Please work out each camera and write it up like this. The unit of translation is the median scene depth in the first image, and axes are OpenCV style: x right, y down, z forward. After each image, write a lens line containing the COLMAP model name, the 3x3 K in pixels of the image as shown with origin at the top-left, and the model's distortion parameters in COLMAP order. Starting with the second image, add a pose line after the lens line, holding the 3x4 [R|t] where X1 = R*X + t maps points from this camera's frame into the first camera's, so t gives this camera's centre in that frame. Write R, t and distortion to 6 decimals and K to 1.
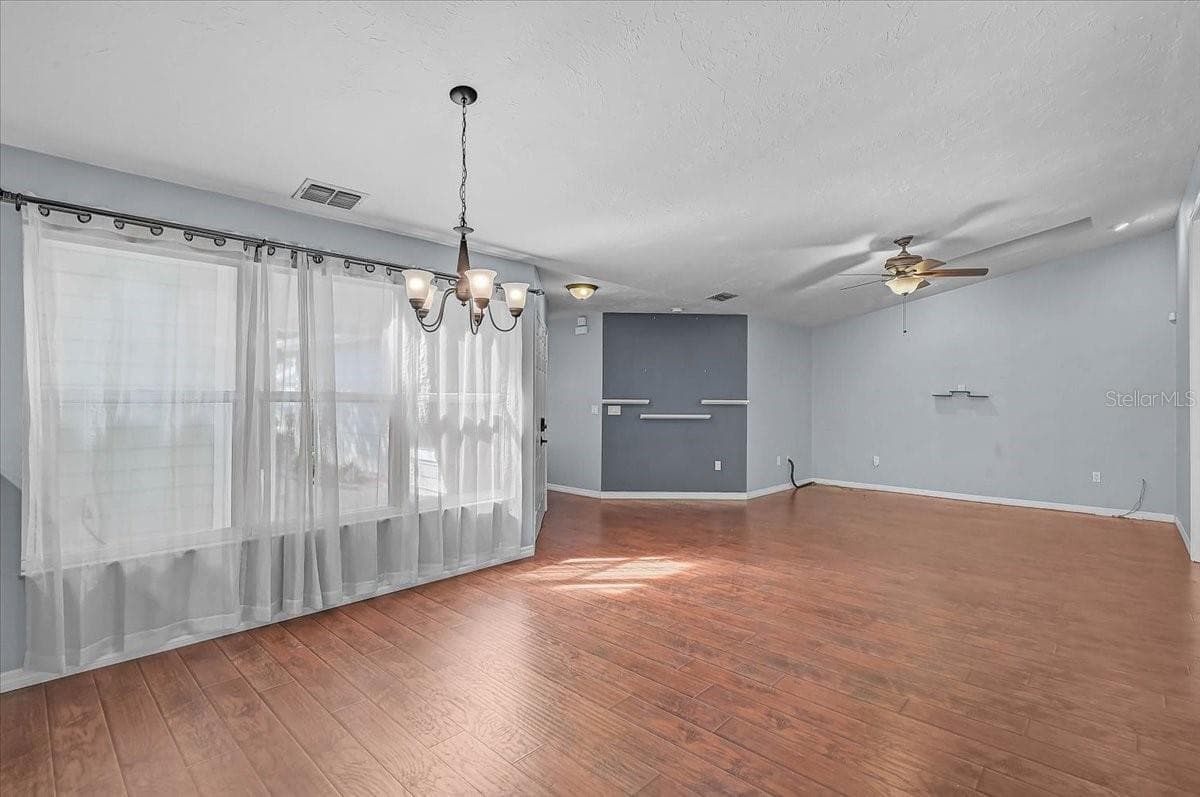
lens RADIAL K [[566.8, 0, 592.8], [0, 566.8, 399.6], [0, 0, 1]] dist [-0.001802, -0.002740]
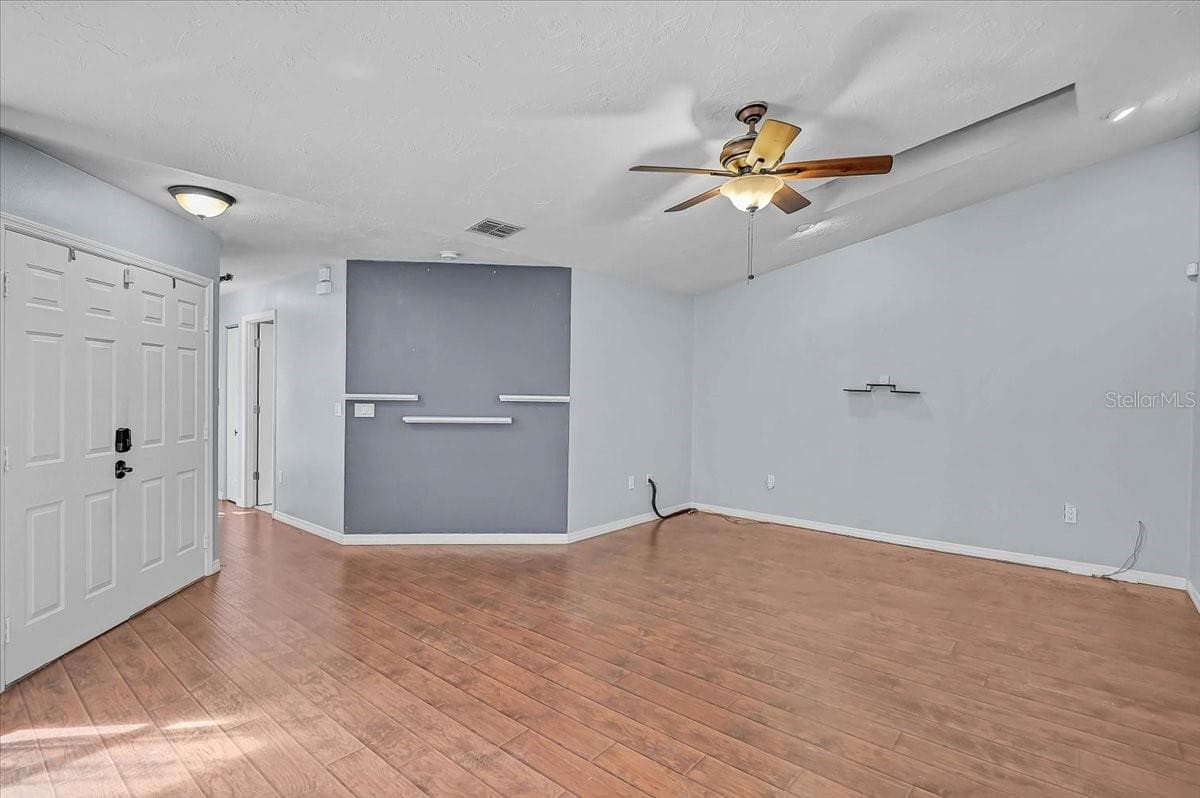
lens RADIAL K [[566.8, 0, 606.6], [0, 566.8, 404.4], [0, 0, 1]] dist [-0.001802, -0.002740]
pose [[0.998836, 0.004063, 0.048063, 0.288337], [-0.005335, 0.999638, 0.026373, -0.006700], [-0.047938, -0.026599, 0.998496, 0.336202]]
